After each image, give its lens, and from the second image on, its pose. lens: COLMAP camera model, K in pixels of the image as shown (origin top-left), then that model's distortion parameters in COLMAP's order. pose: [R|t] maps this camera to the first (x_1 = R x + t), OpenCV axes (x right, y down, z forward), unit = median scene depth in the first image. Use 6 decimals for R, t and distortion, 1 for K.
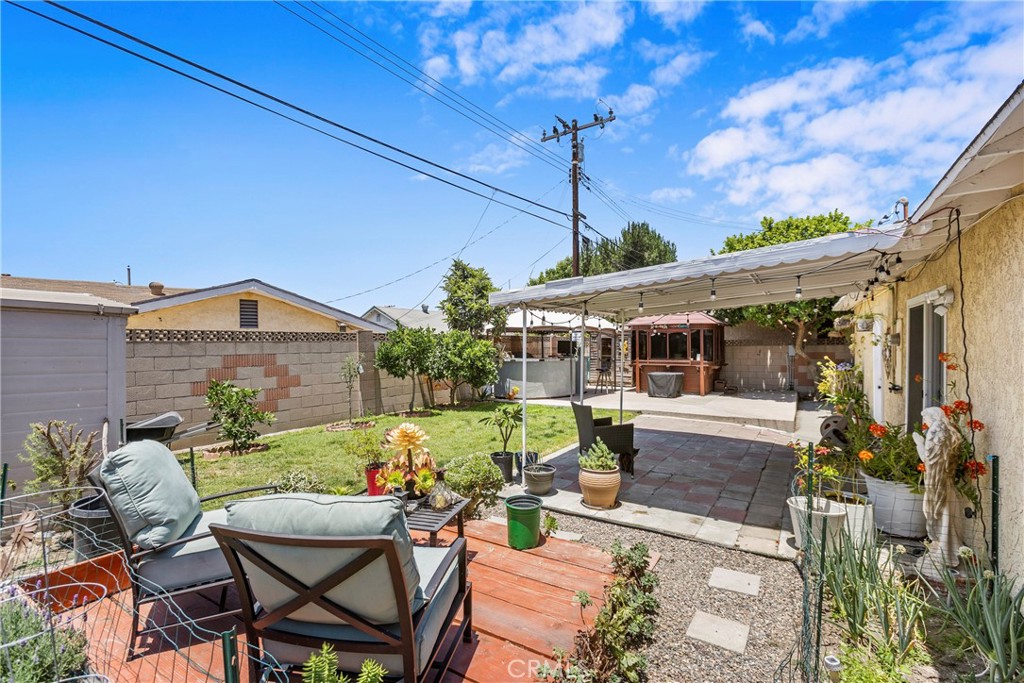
lens RADIAL K [[470.7, 0, 509.9], [0, 470.7, 340.0], [0, 0, 1]] dist [-0.033115, 0.017166]
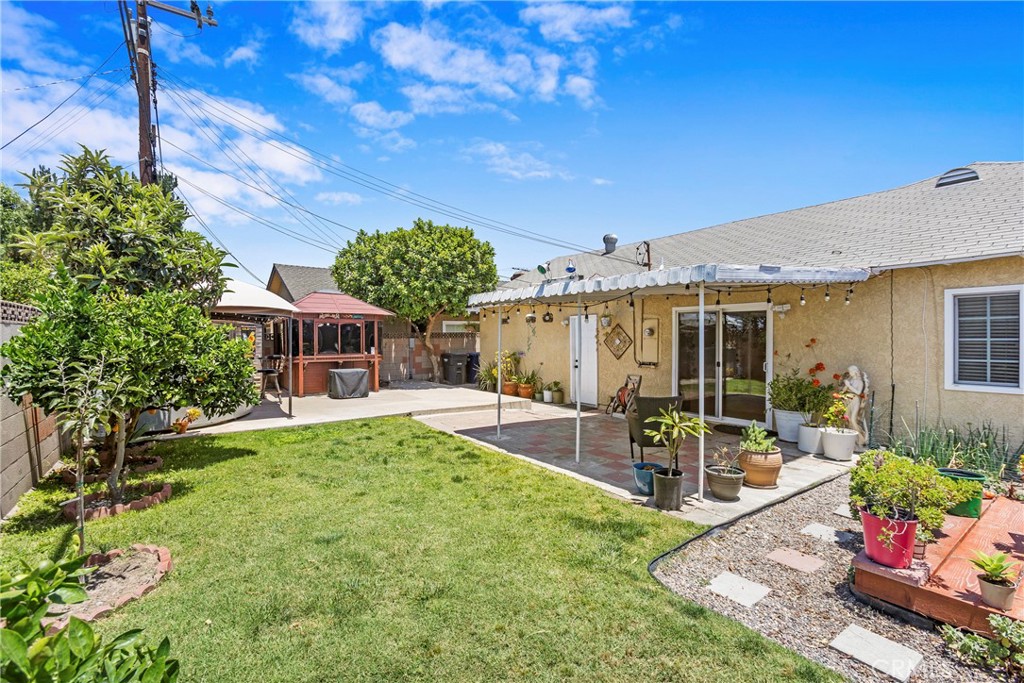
lens RADIAL K [[457.4, 0, 507.0], [0, 457.4, 340.8], [0, 0, 1]] dist [0.001580, 0.004491]
pose [[0.376980, -0.004183, 0.926212, -0.342298], [-0.004477, 0.999970, 0.006338, 0.009866], [-0.926211, -0.006536, 0.376949, 0.403891]]
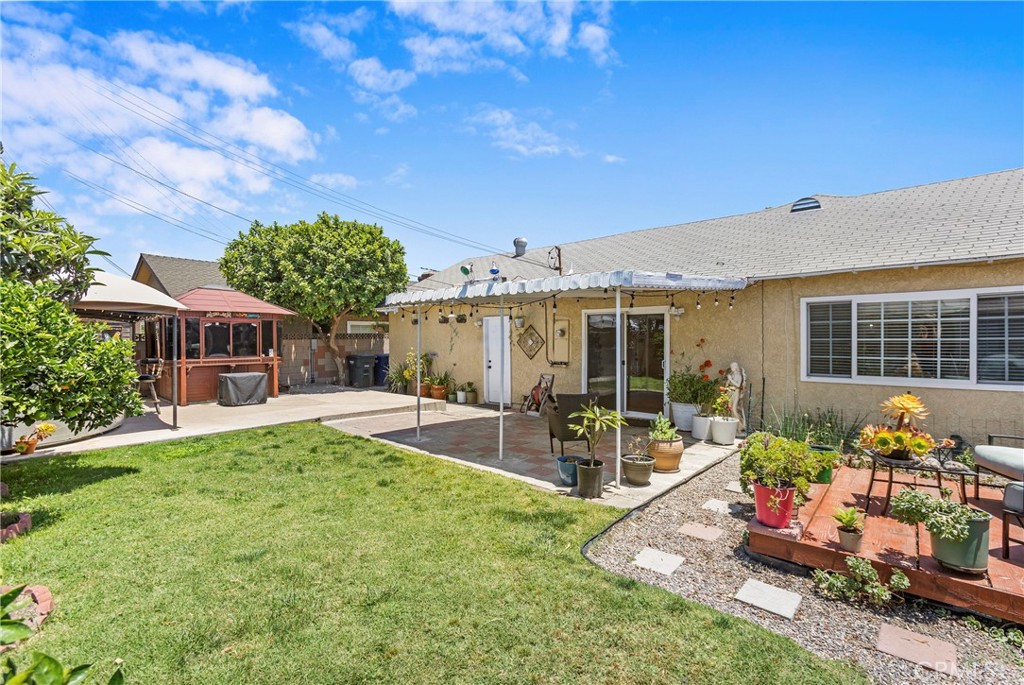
lens RADIAL K [[459.4, 0, 512.0], [0, 459.4, 342.5], [0, 0, 1]] dist [-0.001158, 0.008064]
pose [[0.167408, -0.005388, 0.985873, -0.353660], [-0.003685, 0.999975, 0.006091, 0.010896], [-0.985881, -0.004653, 0.167384, 0.419910]]
